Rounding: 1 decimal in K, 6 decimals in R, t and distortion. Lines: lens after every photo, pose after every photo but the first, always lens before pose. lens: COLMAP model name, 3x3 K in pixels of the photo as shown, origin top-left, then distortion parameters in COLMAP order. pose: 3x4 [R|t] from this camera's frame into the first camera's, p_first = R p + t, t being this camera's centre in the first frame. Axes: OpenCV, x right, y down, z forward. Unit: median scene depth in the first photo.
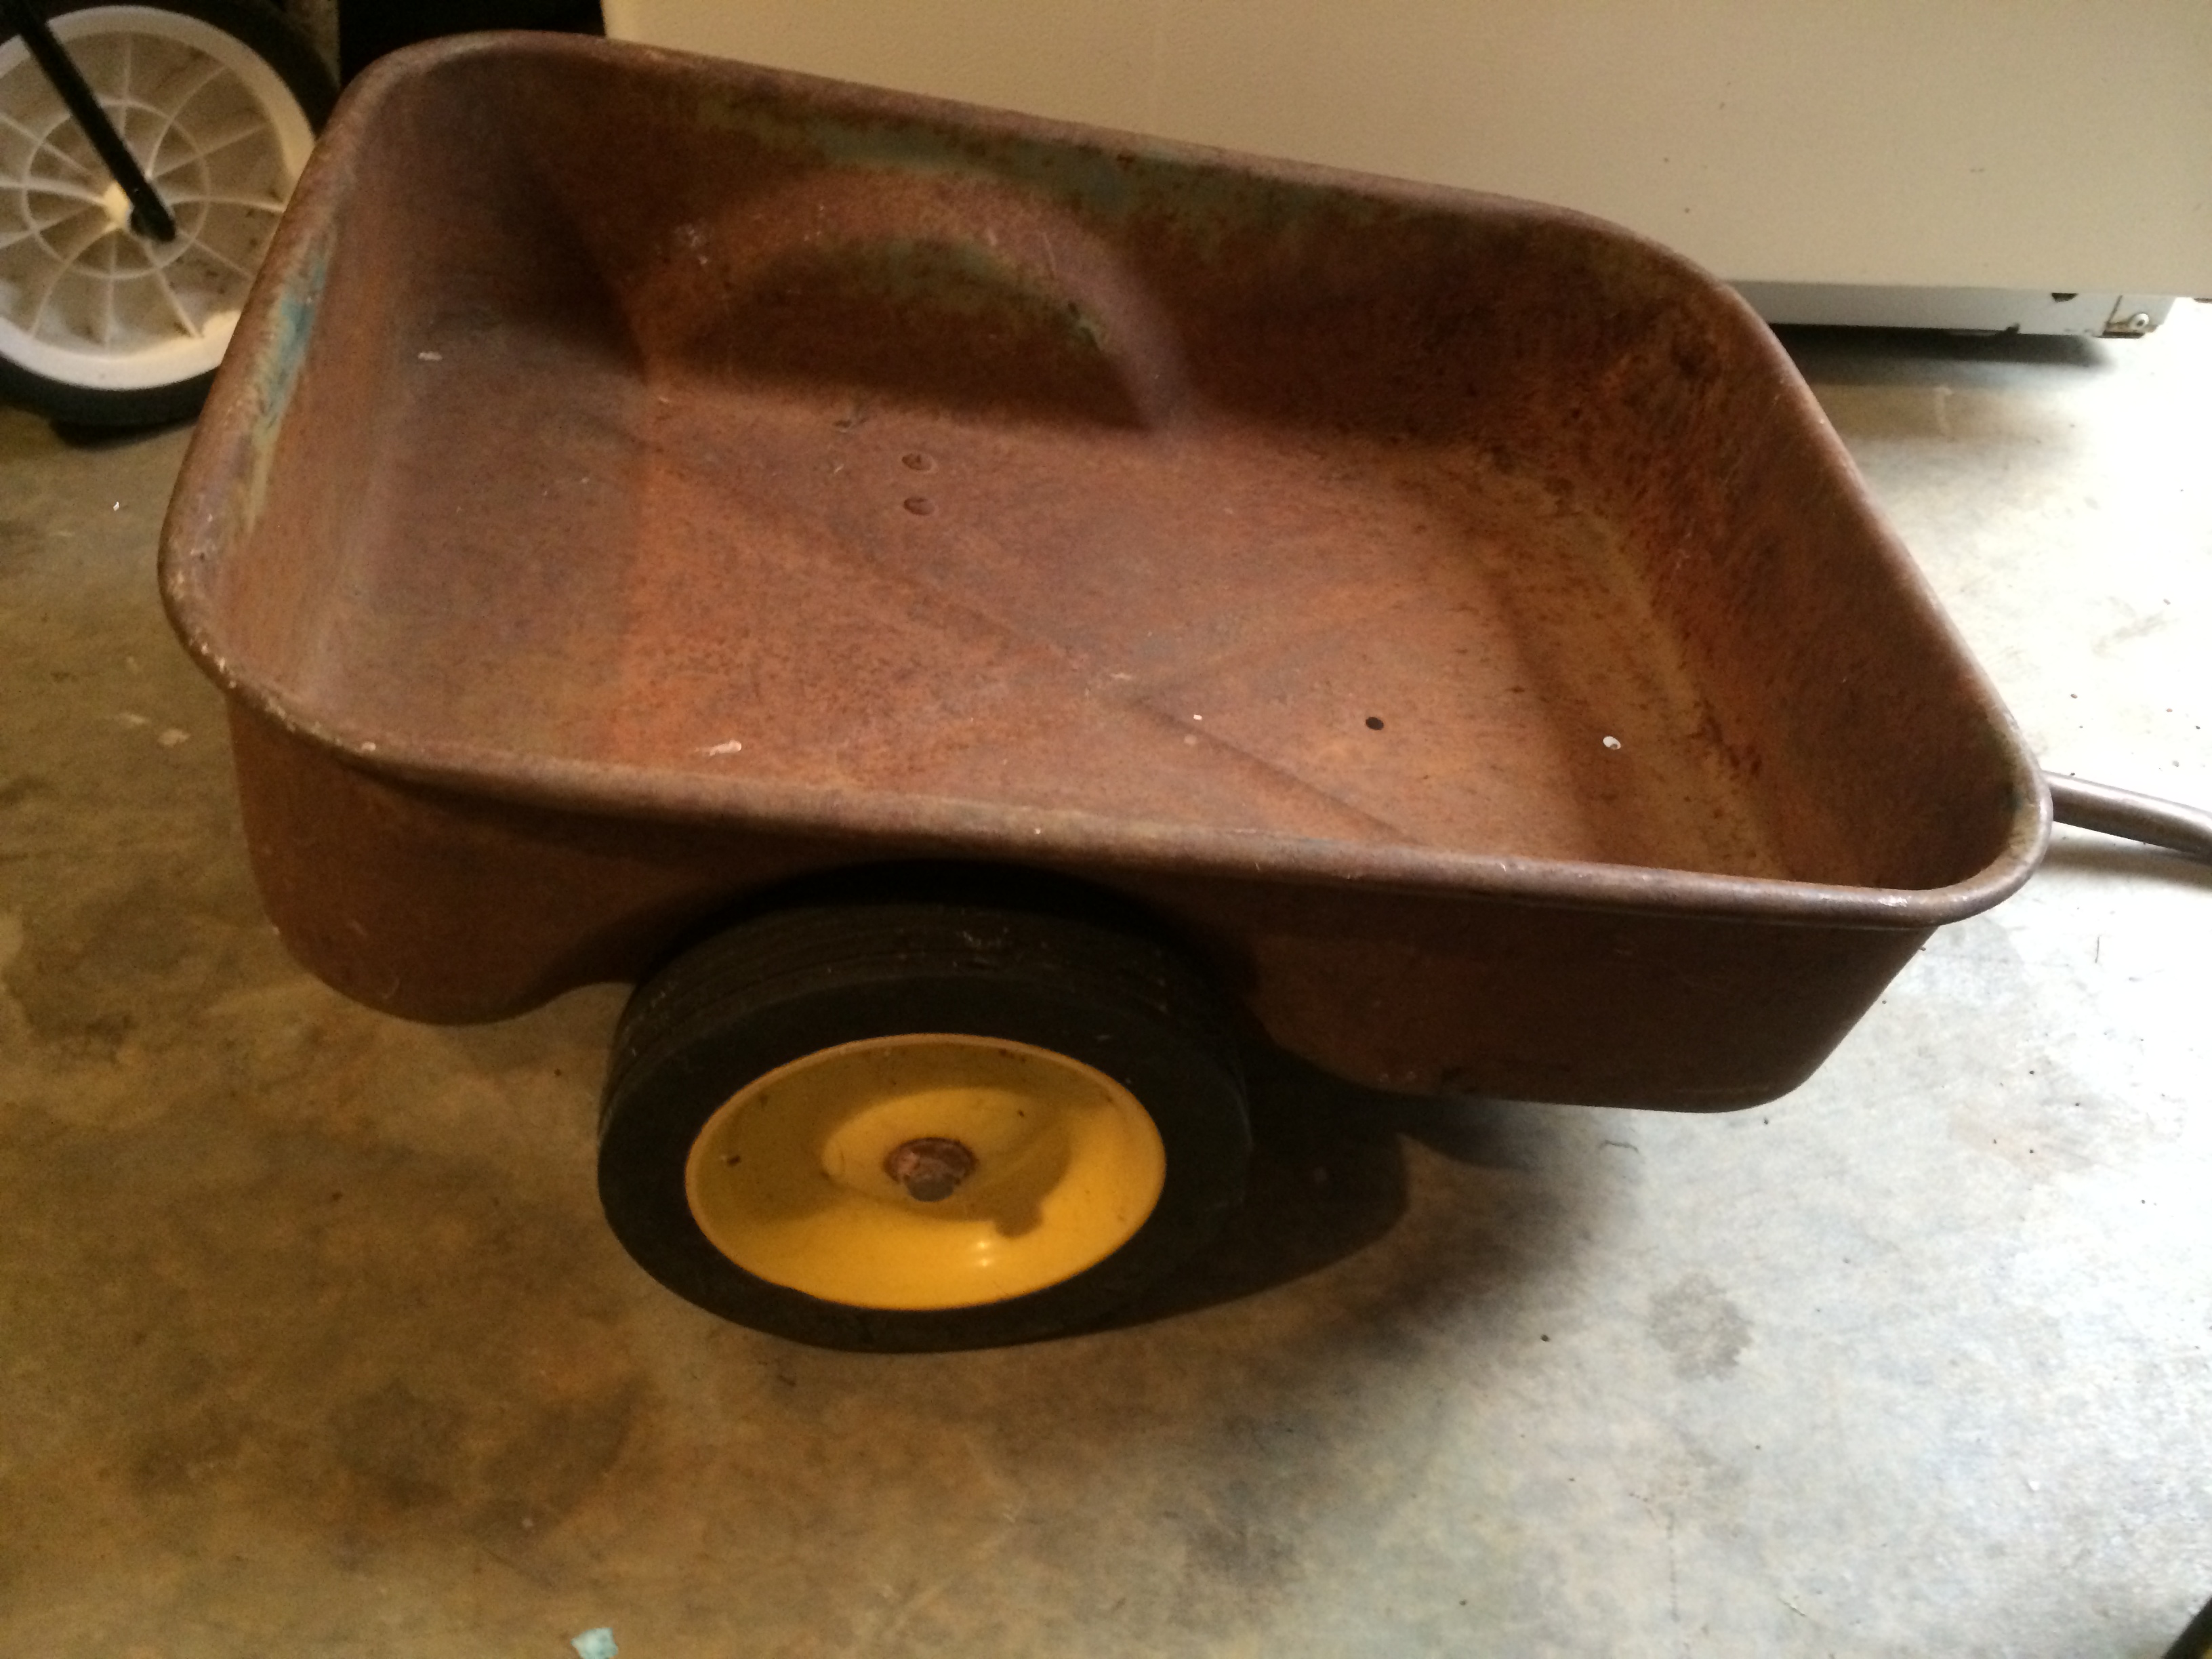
lens RADIAL K [[1941.2, 0, 1106.0], [0, 1941.2, 829.5], [0, 0, 1]] dist [0.023702, 0.000146]
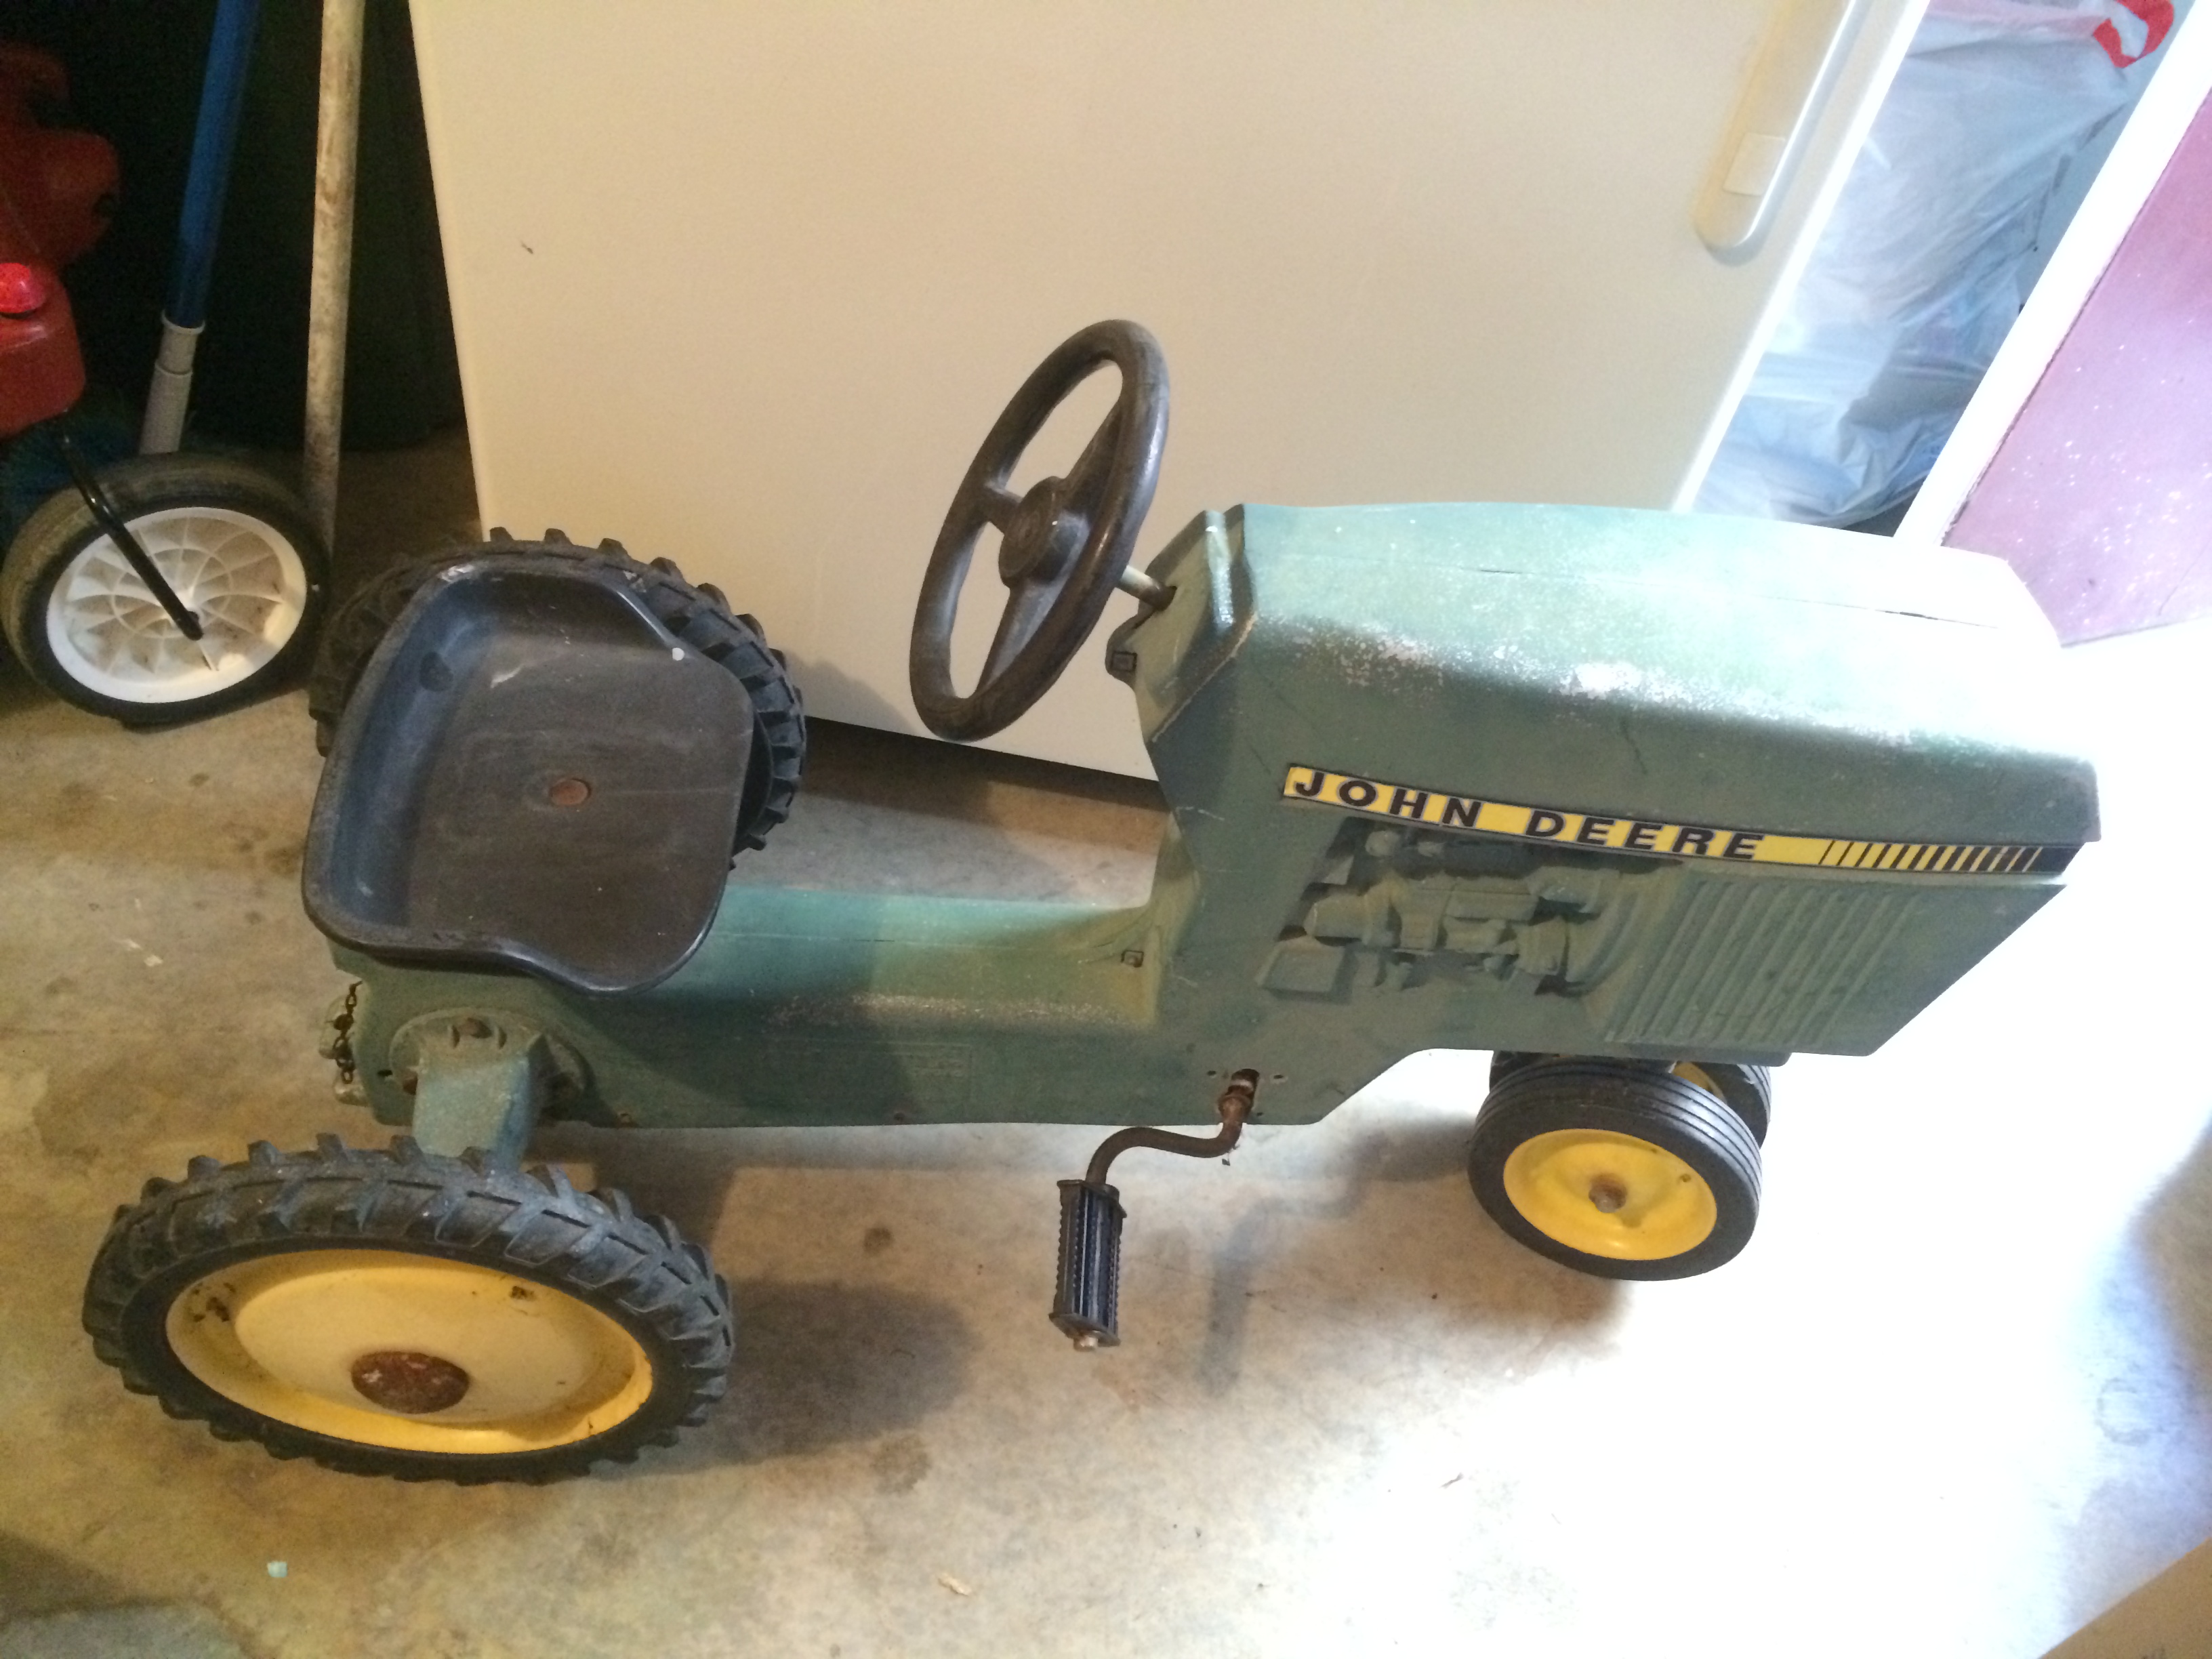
lens RADIAL K [[1892.6, 0, 1106.0], [0, 1892.6, 829.5], [0, 0, 1]] dist [0.008885, -0.002756]
pose [[0.987970, 0.153775, -0.016404, 0.416167], [-0.152950, 0.987285, 0.043296, -0.430839], [0.022854, -0.040266, 0.998928, -0.739885]]
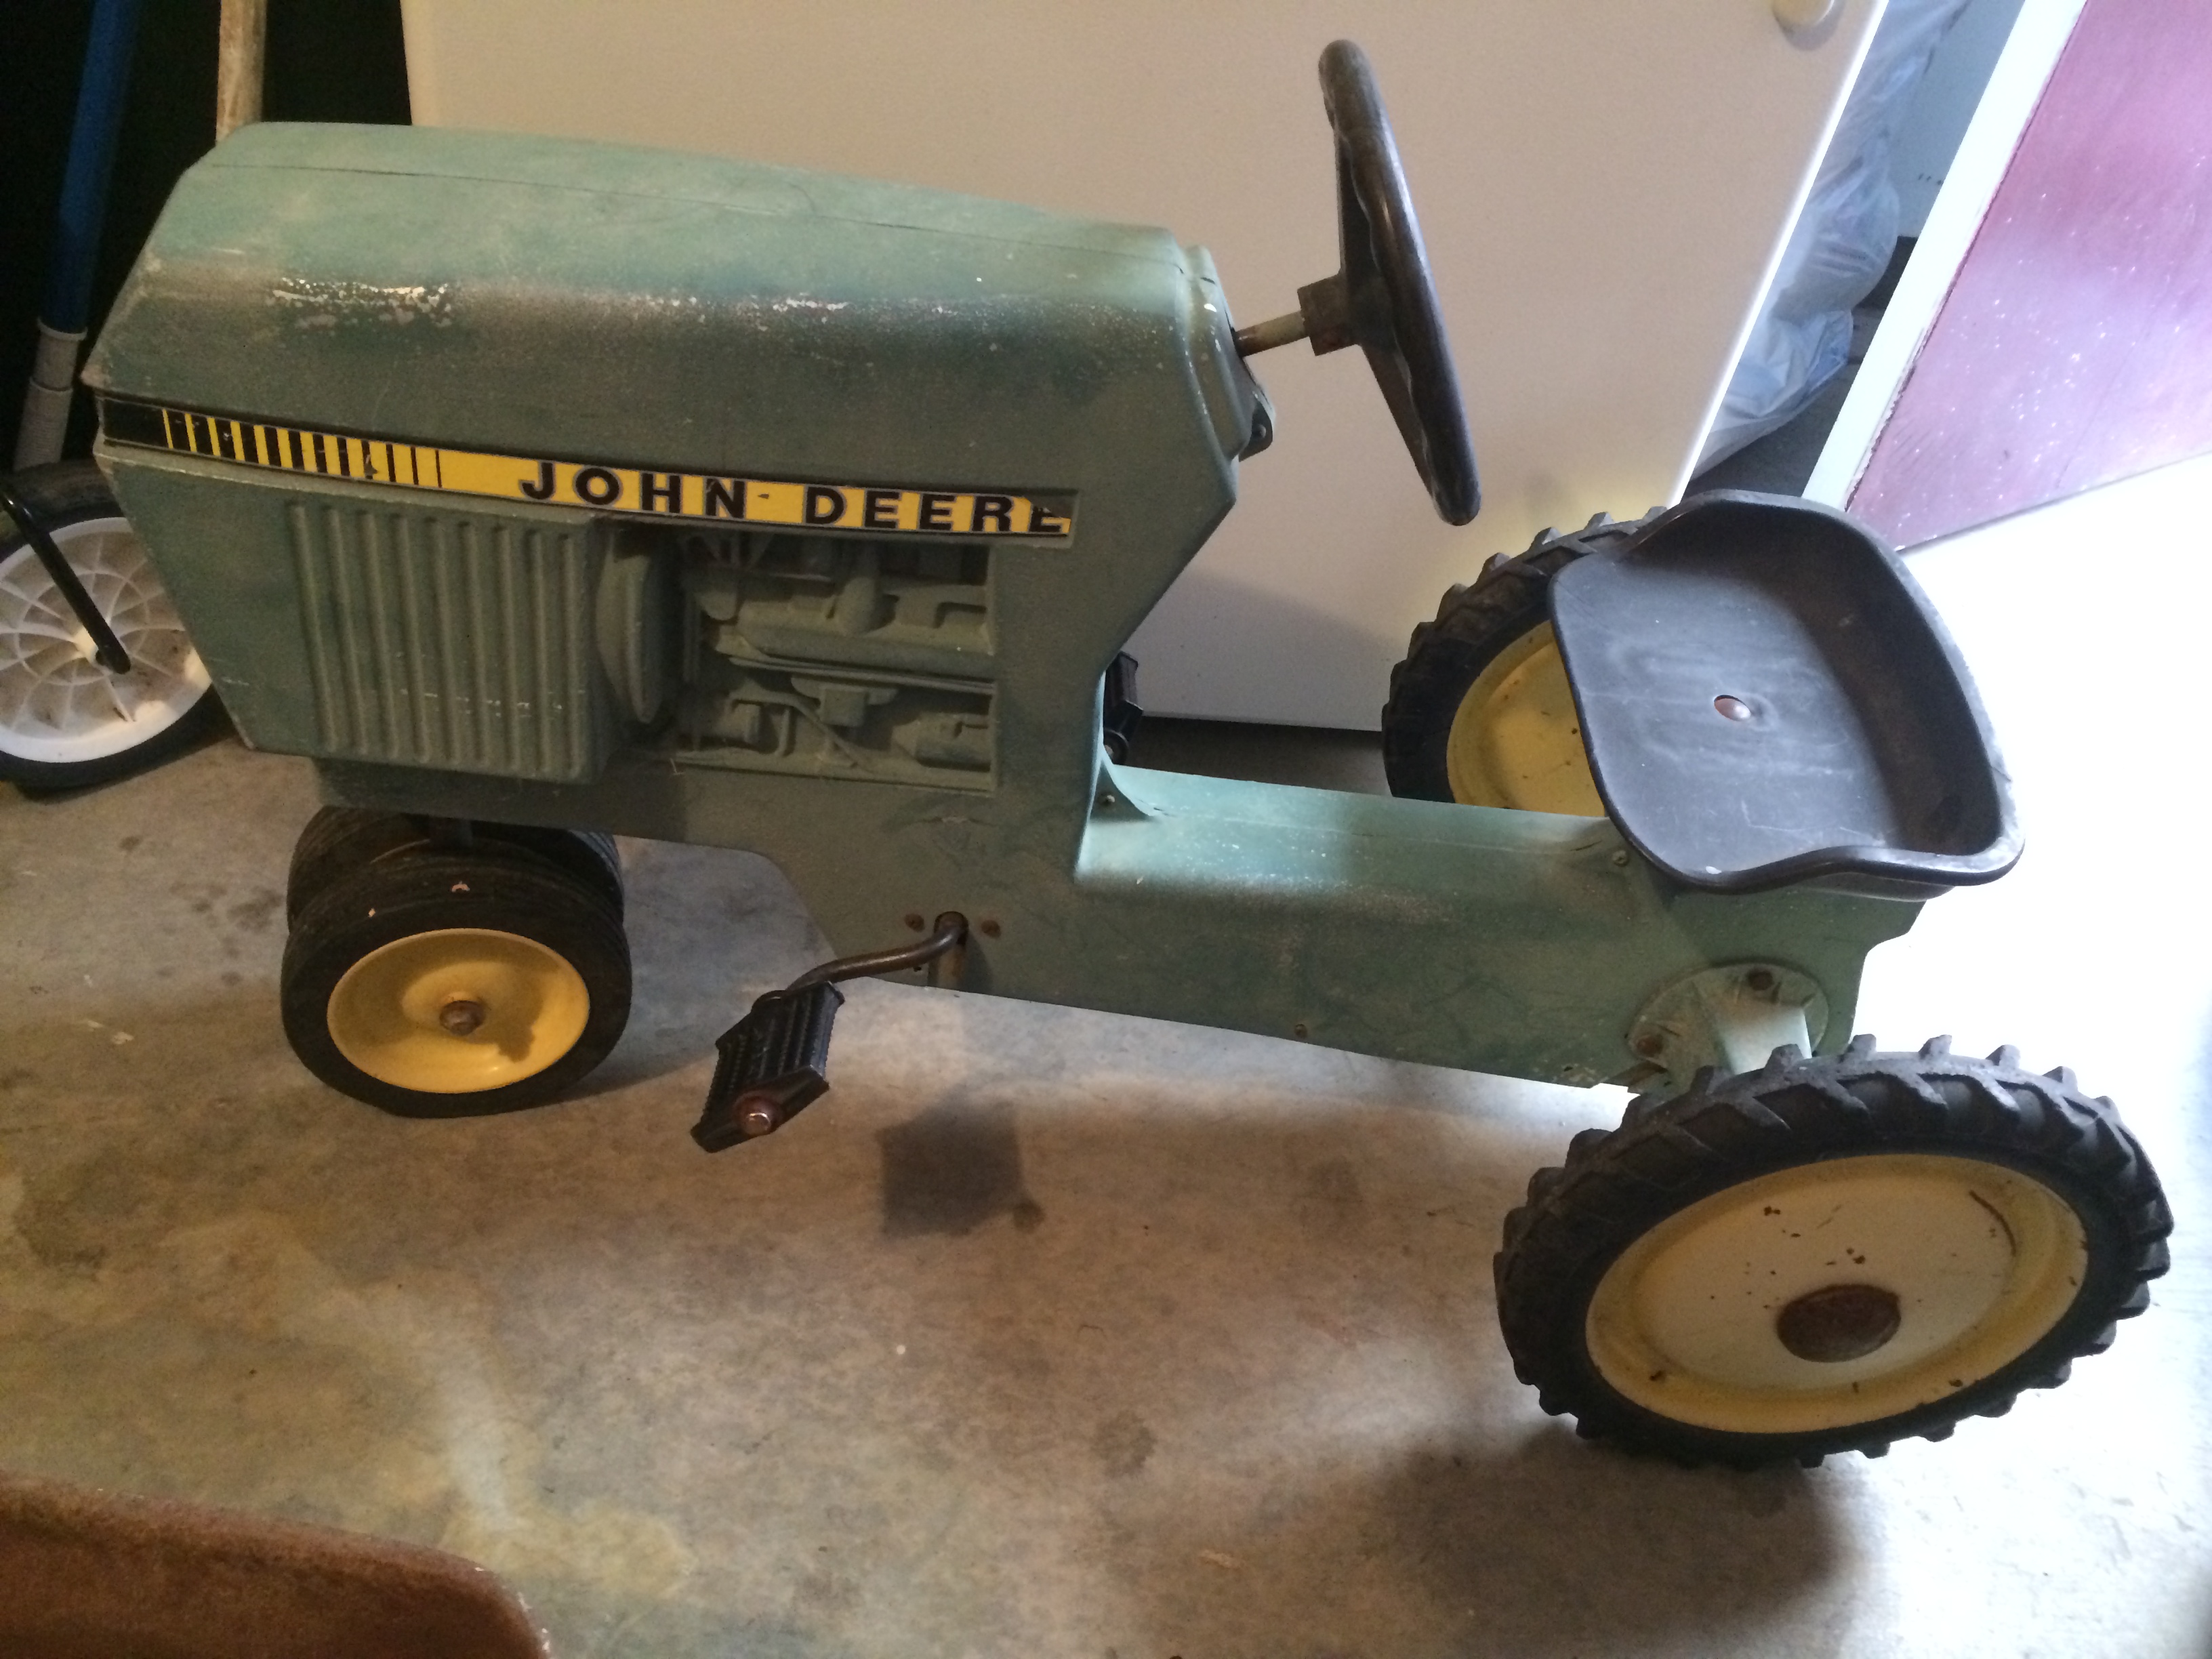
lens RADIAL K [[1902.4, 0, 1120.4], [0, 1902.4, 824.9], [0, 0, 1]] dist [0.007565, -0.017687]
pose [[0.992147, 0.022833, 0.122979, 0.089301], [-0.016811, 0.998618, -0.049787, -0.177314], [-0.123946, 0.047329, 0.991160, -0.585253]]
